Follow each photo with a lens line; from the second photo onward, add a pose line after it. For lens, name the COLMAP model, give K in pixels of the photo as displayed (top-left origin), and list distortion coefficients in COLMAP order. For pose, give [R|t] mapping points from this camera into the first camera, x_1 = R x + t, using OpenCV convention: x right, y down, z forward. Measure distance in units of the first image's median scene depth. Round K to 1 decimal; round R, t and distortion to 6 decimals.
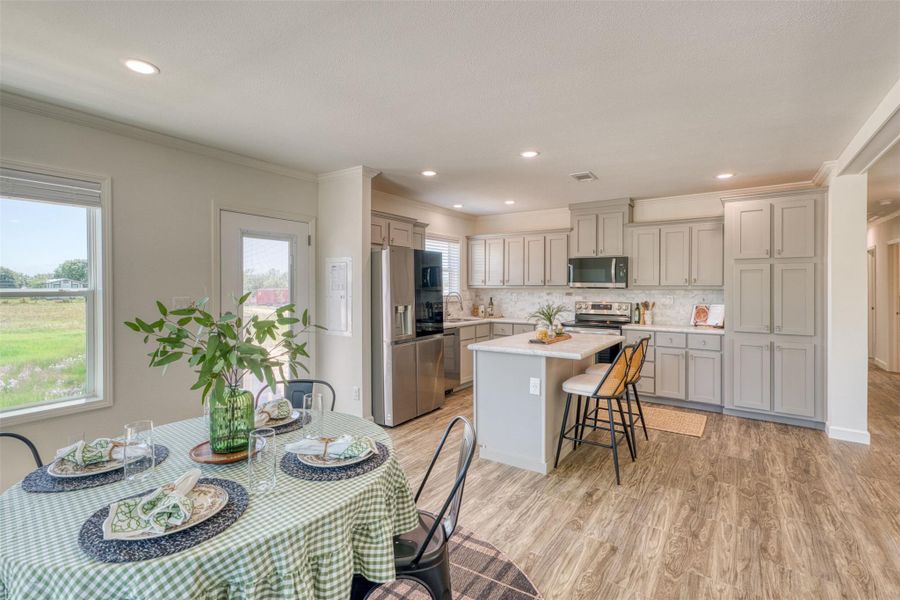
lens RADIAL K [[424.7, 0, 437.0], [0, 424.7, 298.8], [0, 0, 1]] dist [0.013041, 0.003989]
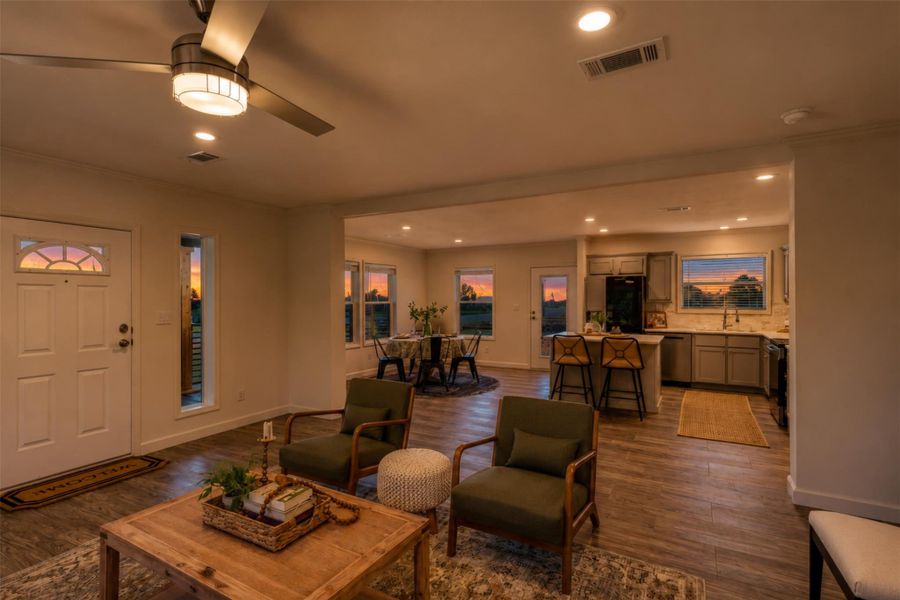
lens RADIAL K [[424.7, 0, 448.4], [0, 424.7, 303.2], [0, 0, 1]] dist [0.013041, 0.003989]
pose [[0.095529, 0.009431, -0.995382, 1.170420], [-0.023953, 0.999687, 0.007173, -0.012507], [0.995138, 0.023158, 0.095725, 0.206977]]
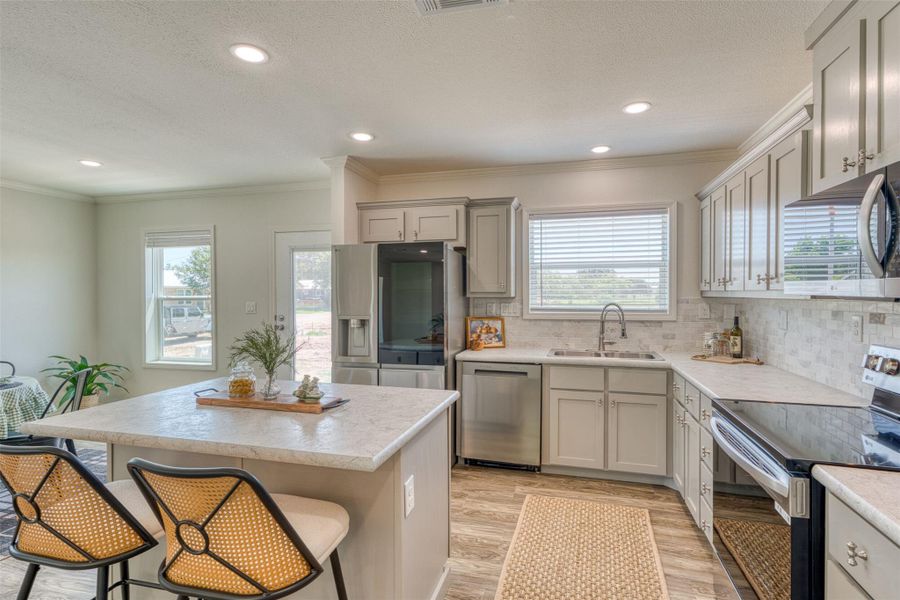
lens RADIAL K [[424.7, 0, 470.9], [0, 424.7, 298.0], [0, 0, 1]] dist [0.013041, 0.003989]
pose [[0.355268, 0.008427, -0.934726, 0.551329], [-0.024008, 0.999712, -0.000113, -0.021037], [0.934456, 0.022481, 0.355368, 0.703028]]
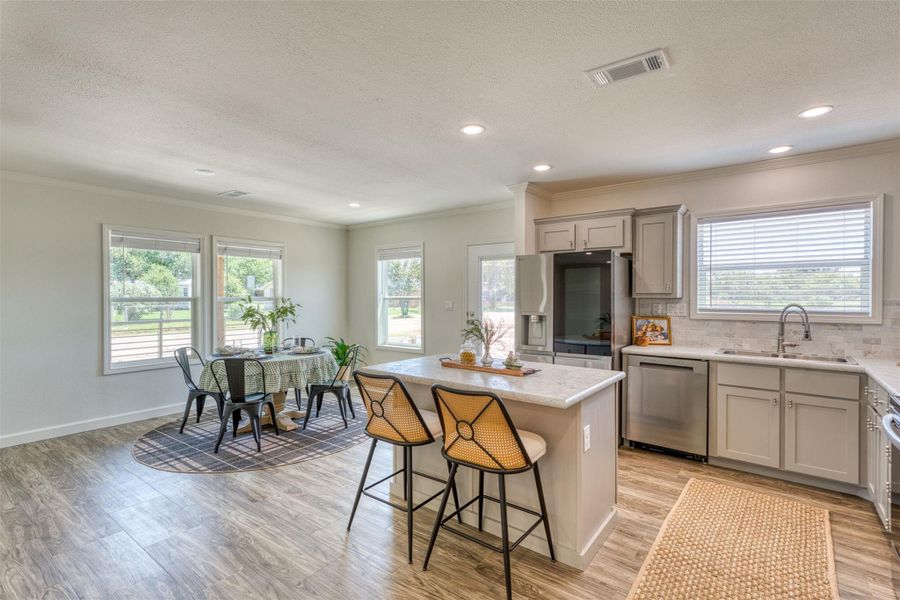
lens RADIAL K [[424.7, 0, 461.4], [0, 424.7, 298.8], [0, 0, 1]] dist [0.013041, 0.003989]
pose [[-0.030914, 0.008239, -0.999488, 0.670673], [-0.027465, 0.999581, 0.009089, -0.019013], [0.999145, 0.027732, -0.030675, 0.660789]]
